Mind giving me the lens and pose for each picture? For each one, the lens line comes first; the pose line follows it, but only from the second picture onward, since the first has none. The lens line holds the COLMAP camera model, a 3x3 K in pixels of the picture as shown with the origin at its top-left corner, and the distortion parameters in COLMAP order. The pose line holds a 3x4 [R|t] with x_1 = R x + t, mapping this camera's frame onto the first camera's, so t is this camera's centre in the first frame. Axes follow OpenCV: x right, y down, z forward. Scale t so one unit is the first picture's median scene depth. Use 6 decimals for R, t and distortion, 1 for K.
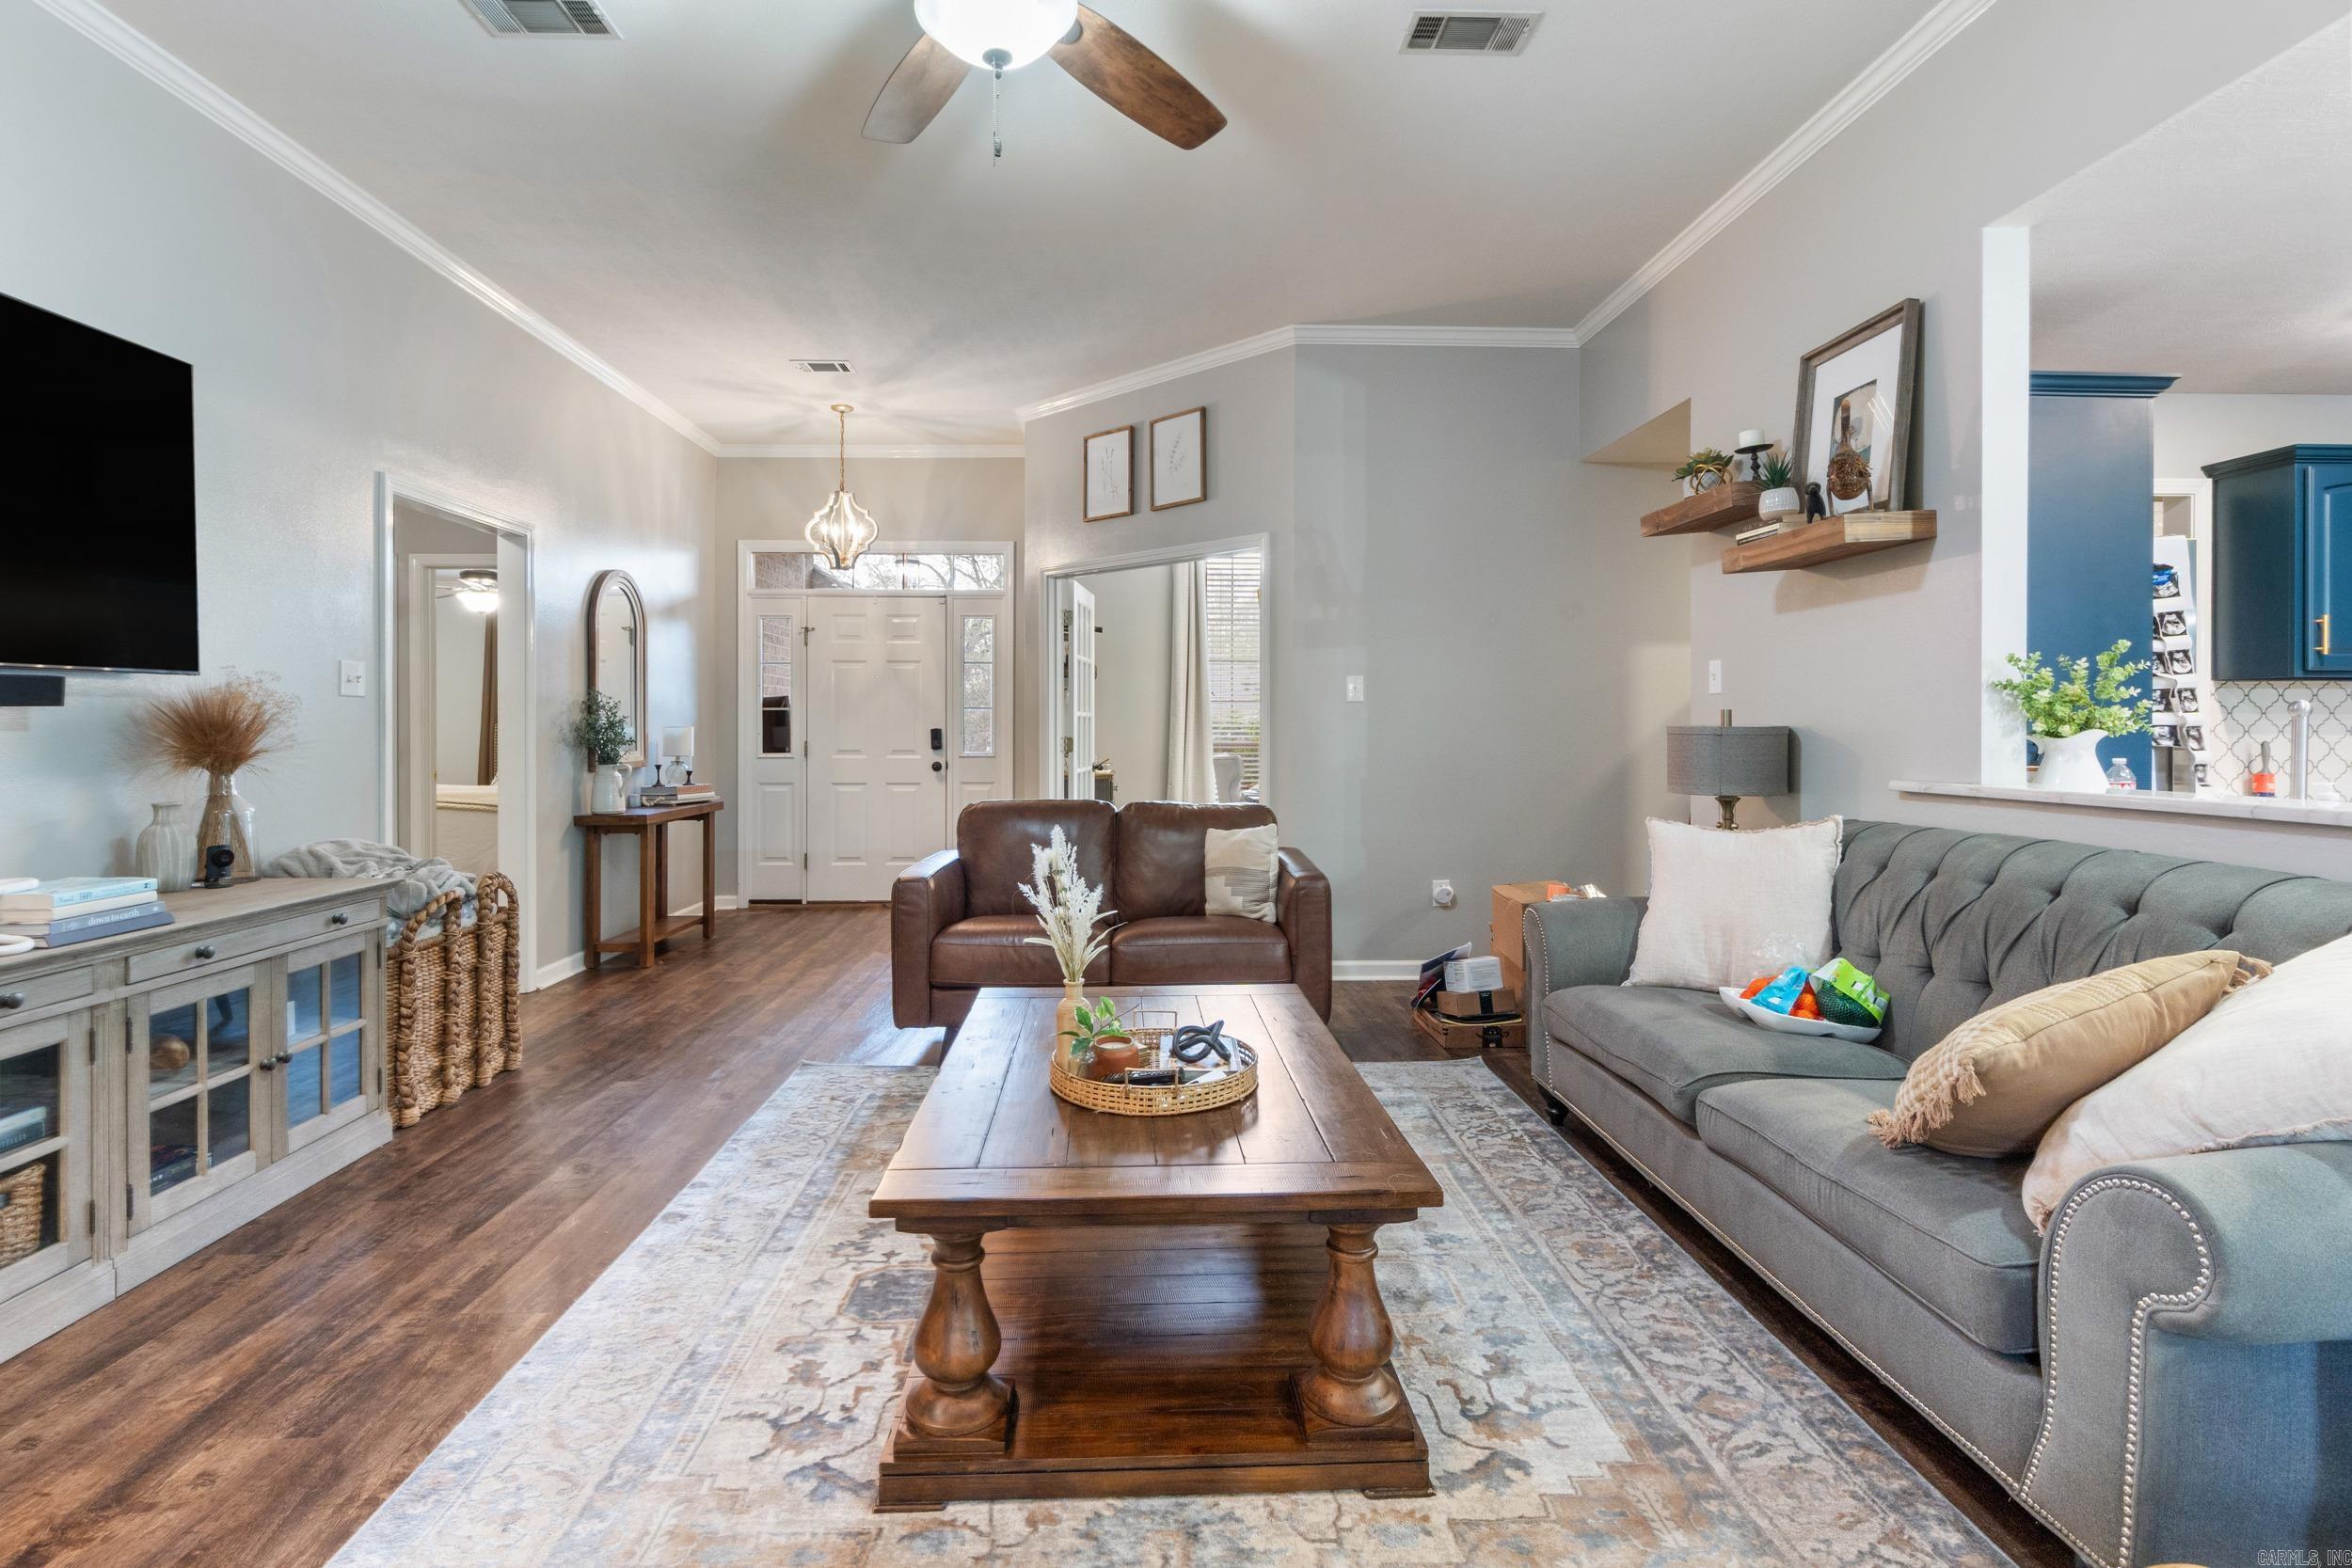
lens RADIAL K [[1101.1, 0, 1165.7], [0, 1101.1, 733.5], [0, 0, 1]] dist [-0.006221, -0.001608]
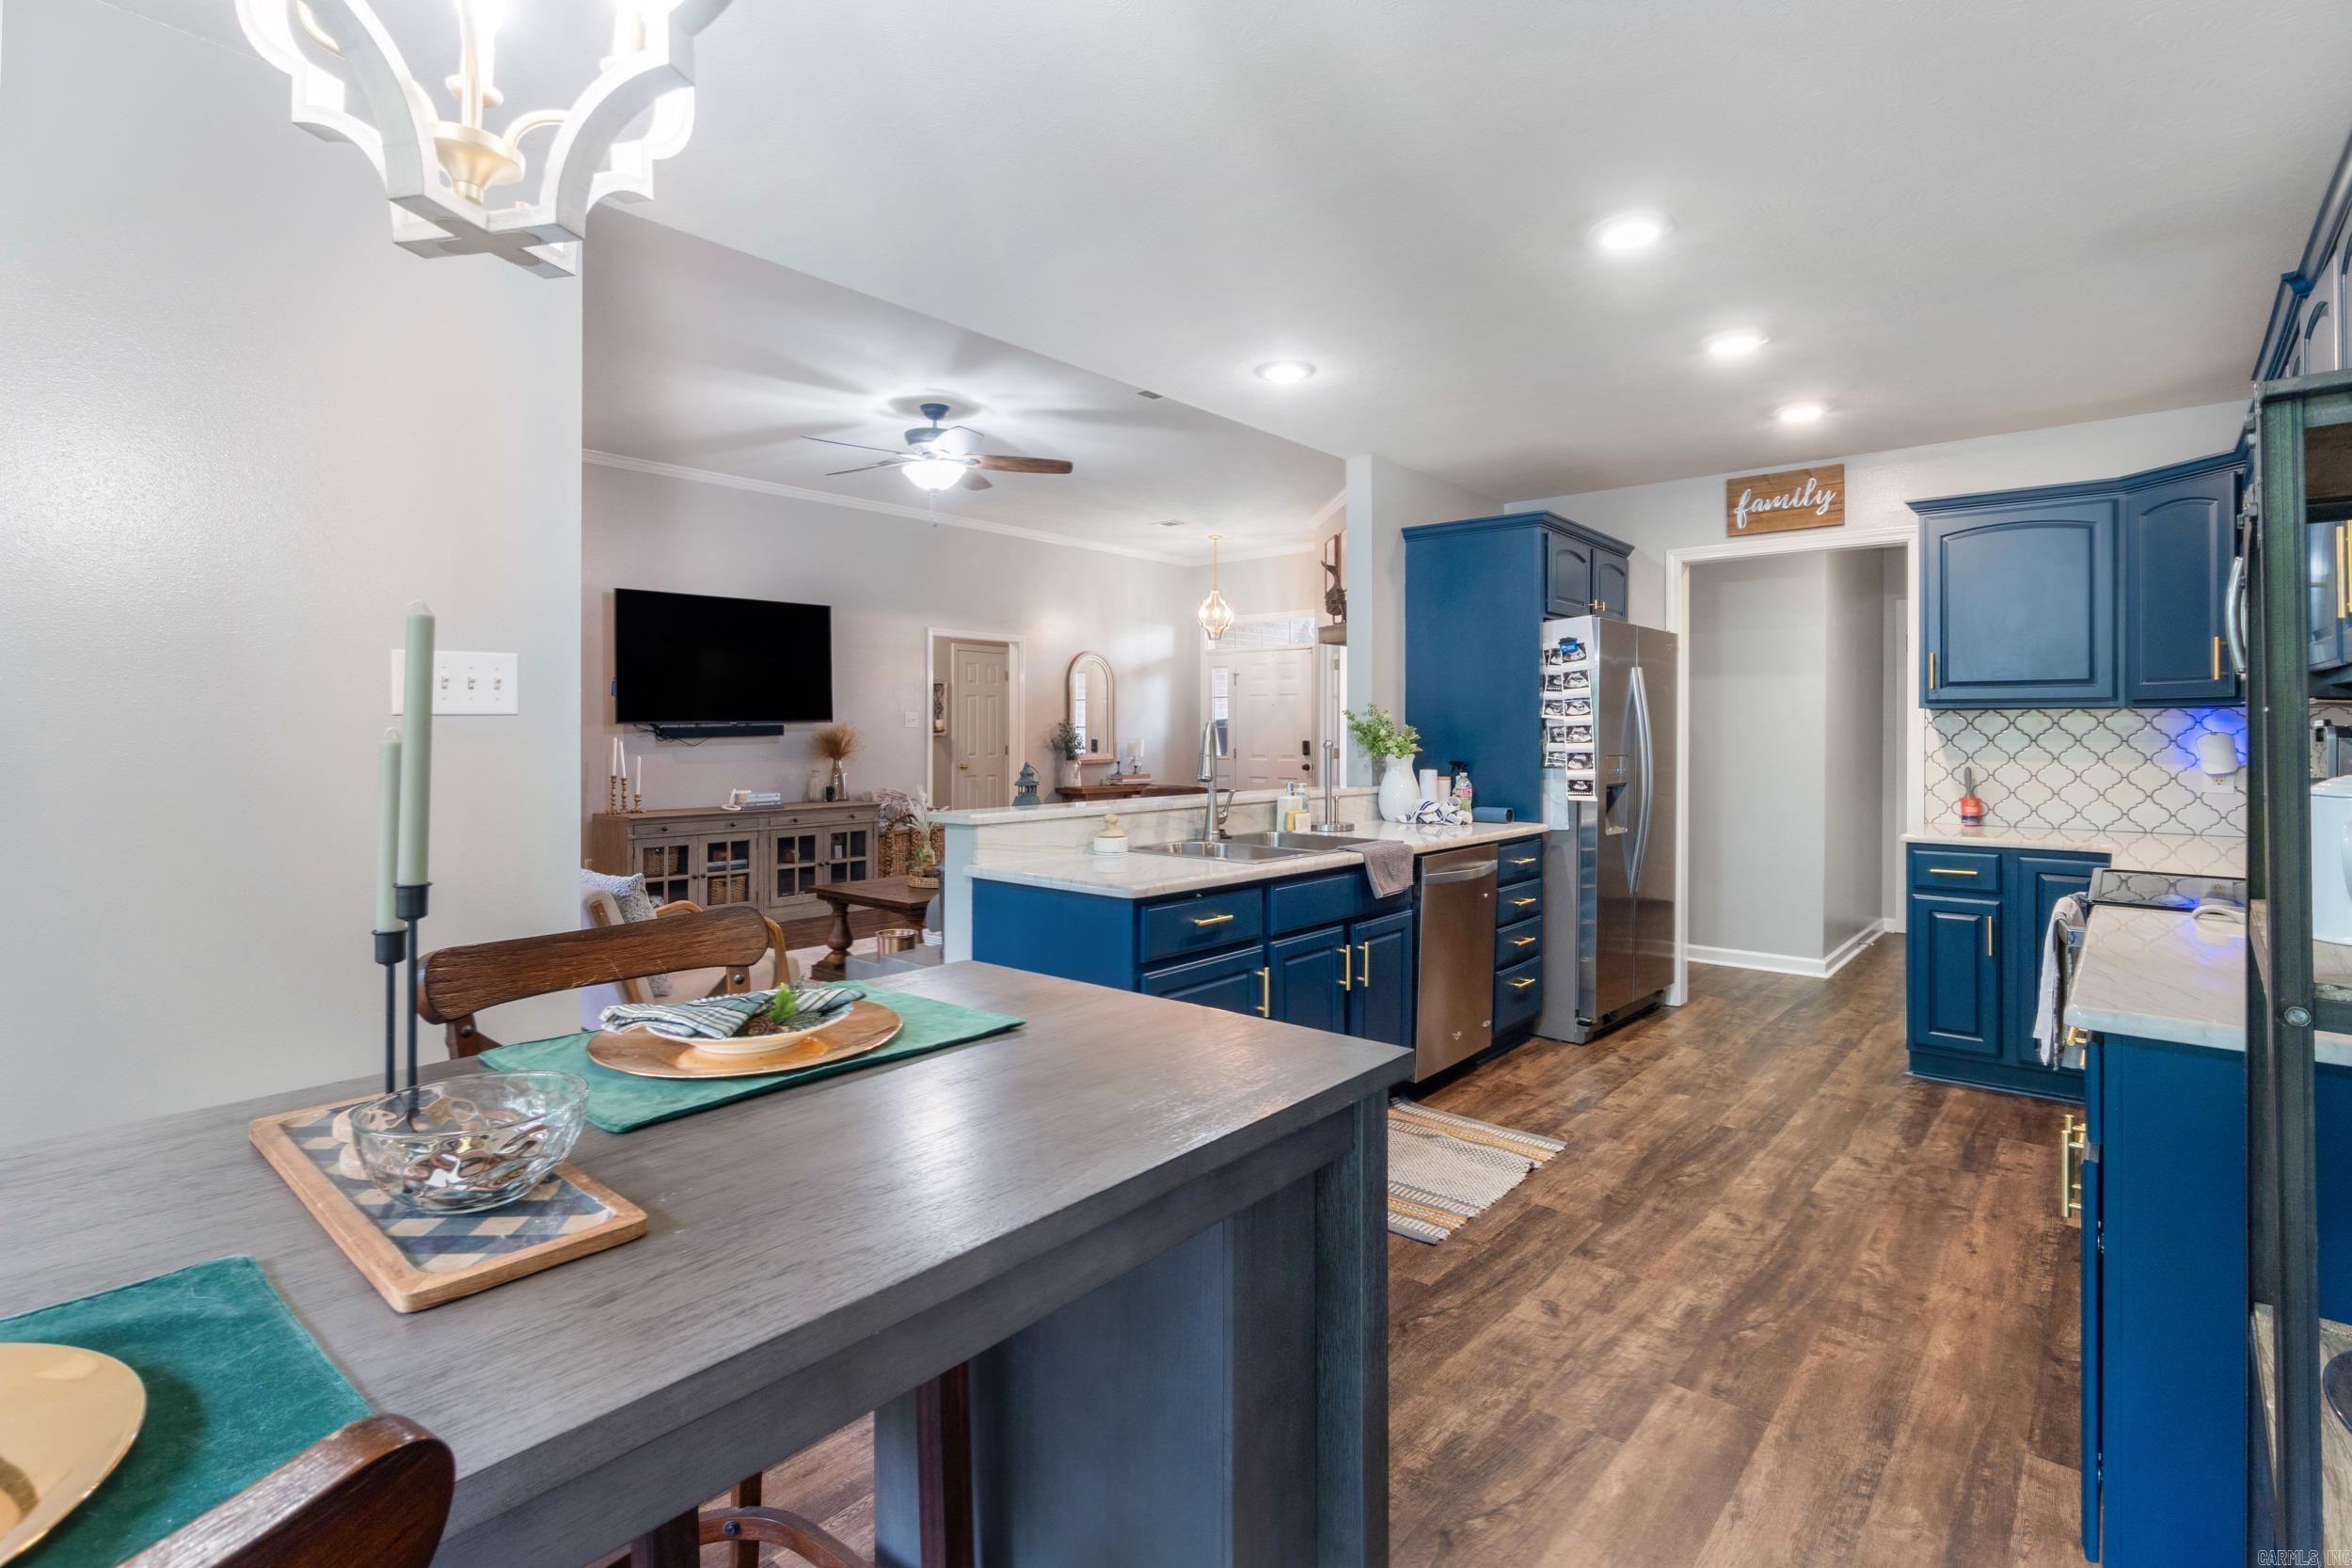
lens RADIAL K [[1101.1, 0, 1174.3], [0, 1101.1, 717.8], [0, 0, 1]] dist [-0.006221, -0.001608]
pose [[0.732810, -0.007008, -0.680397, 1.357770], [-0.004489, 0.999875, -0.015133, -0.024599], [0.680418, 0.014144, 0.732687, -0.346177]]
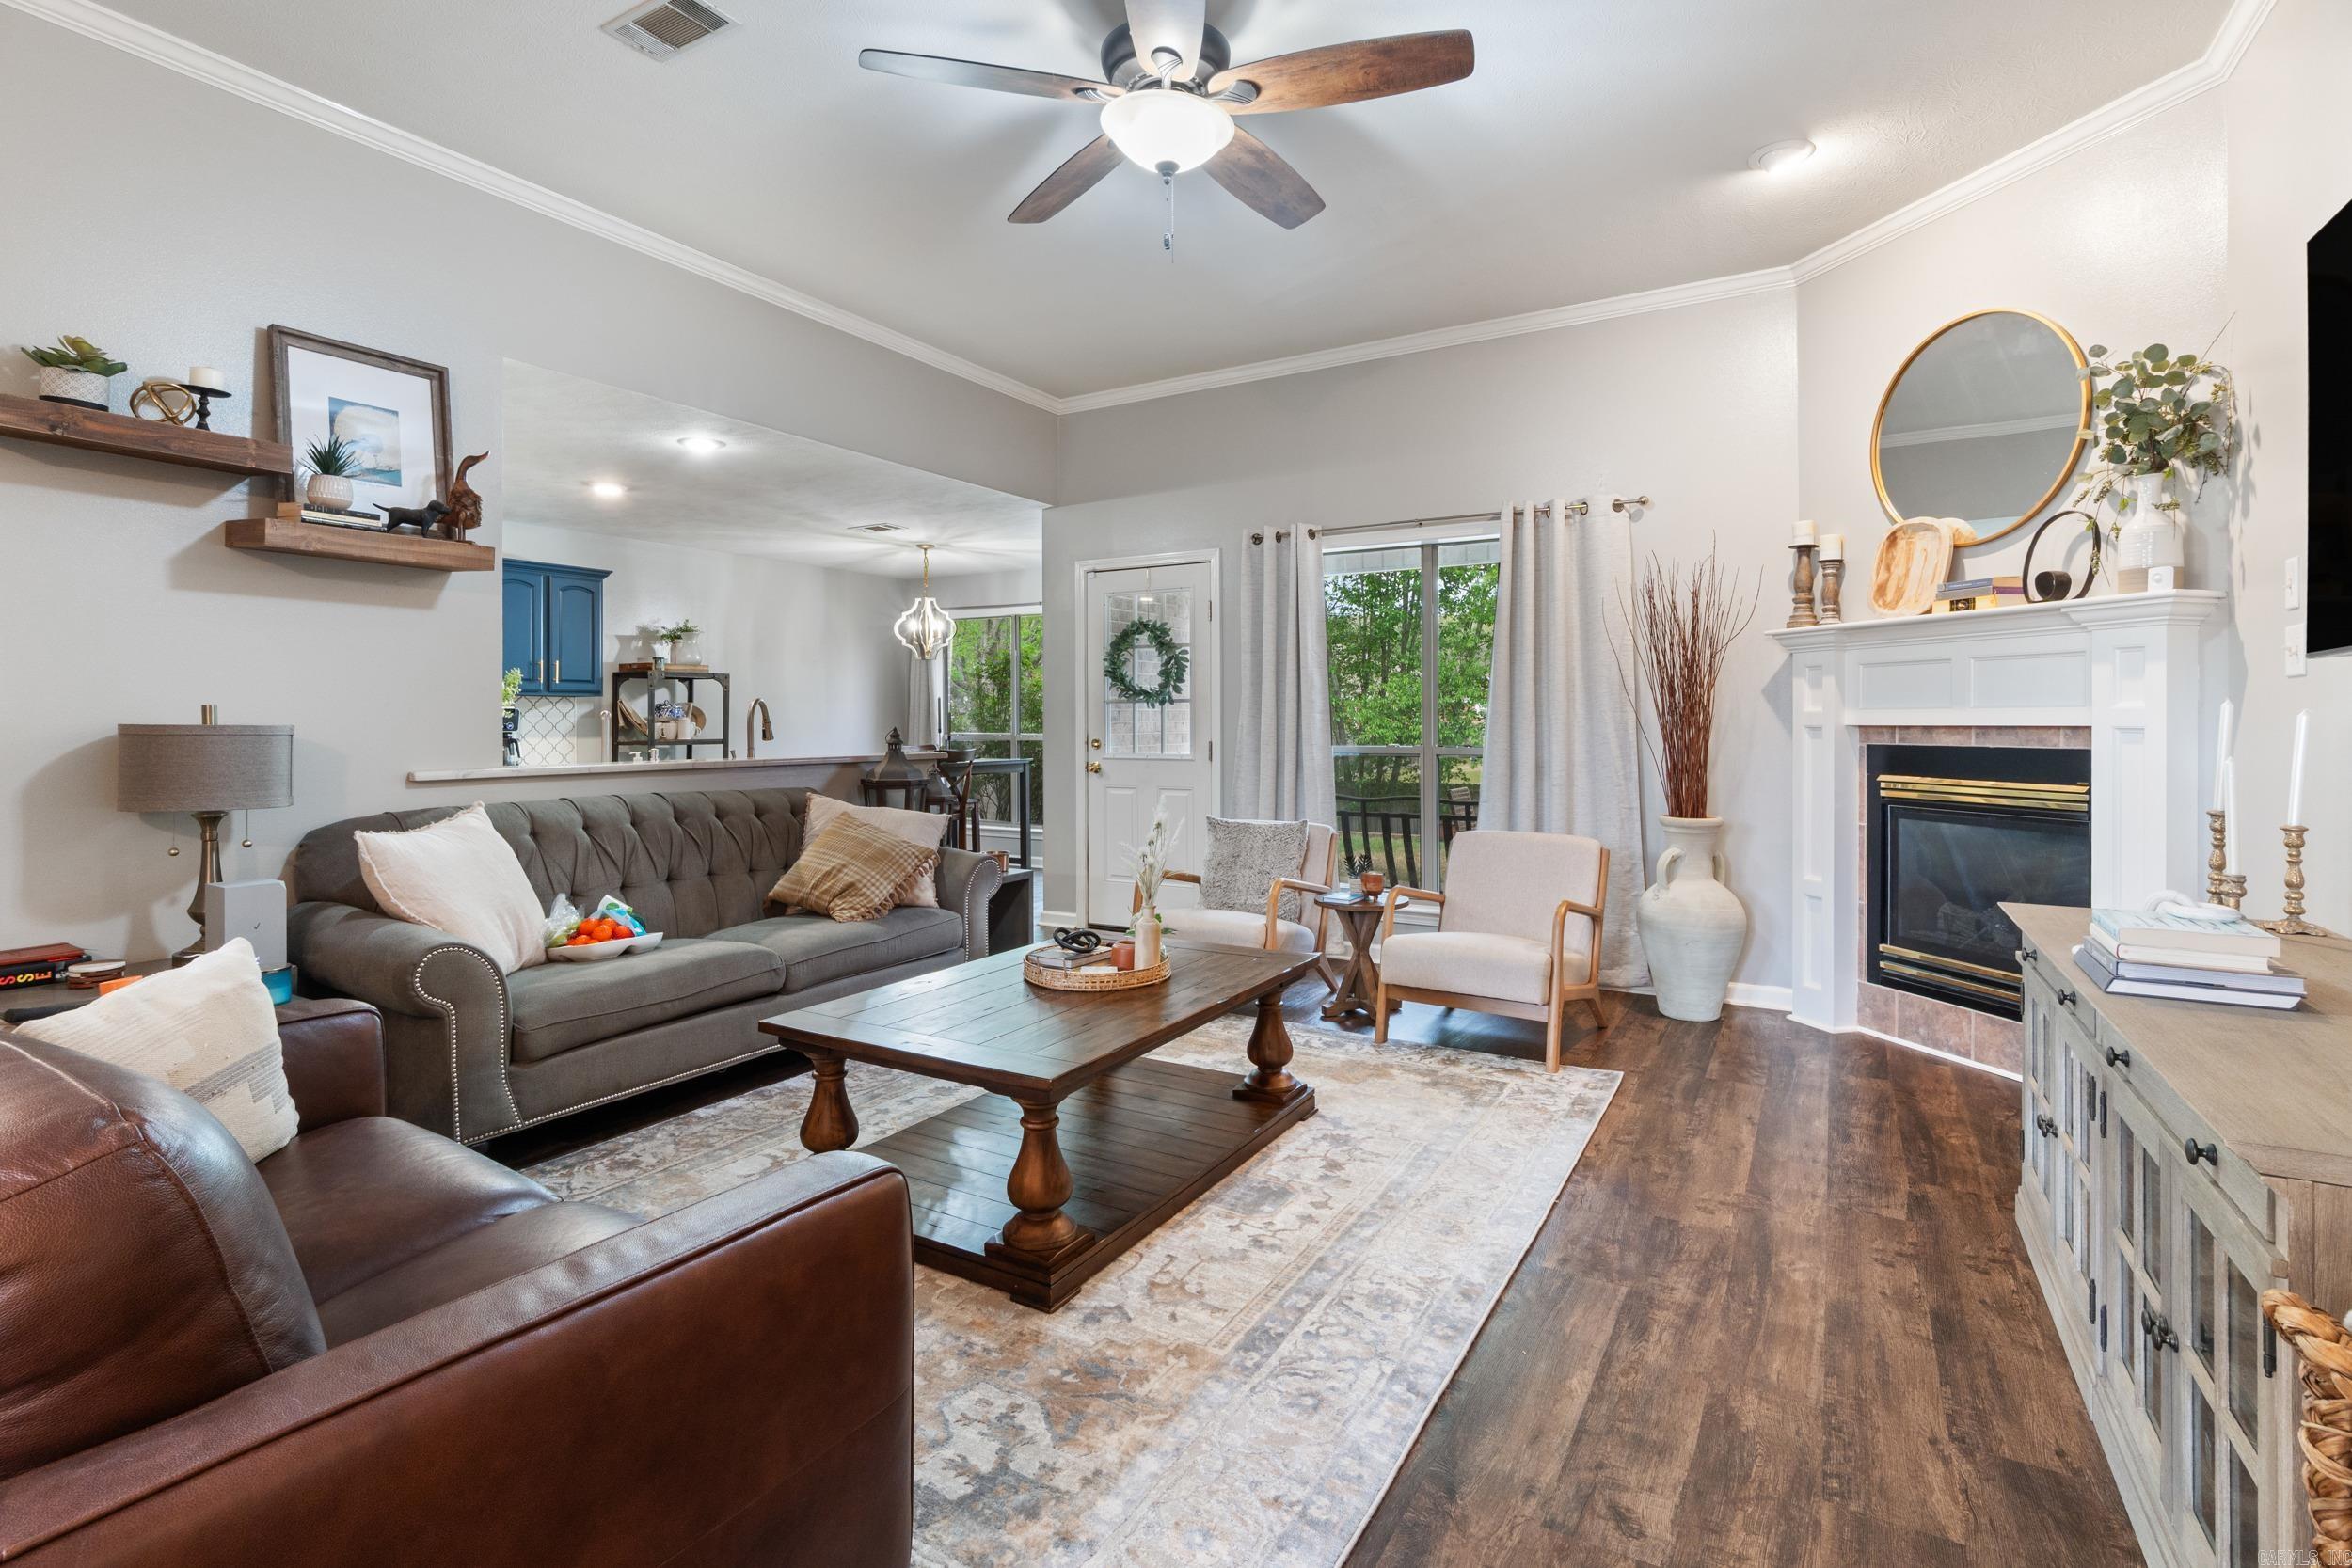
lens RADIAL K [[1101.1, 0, 1170.3], [0, 1101.1, 722.1], [0, 0, 1]] dist [-0.006221, -0.001608]
pose [[-0.835885, 0.003015, 0.548897, -0.546766], [0.006956, 0.999963, 0.005101, -0.008165], [-0.548861, 0.008082, -0.835875, 1.343494]]
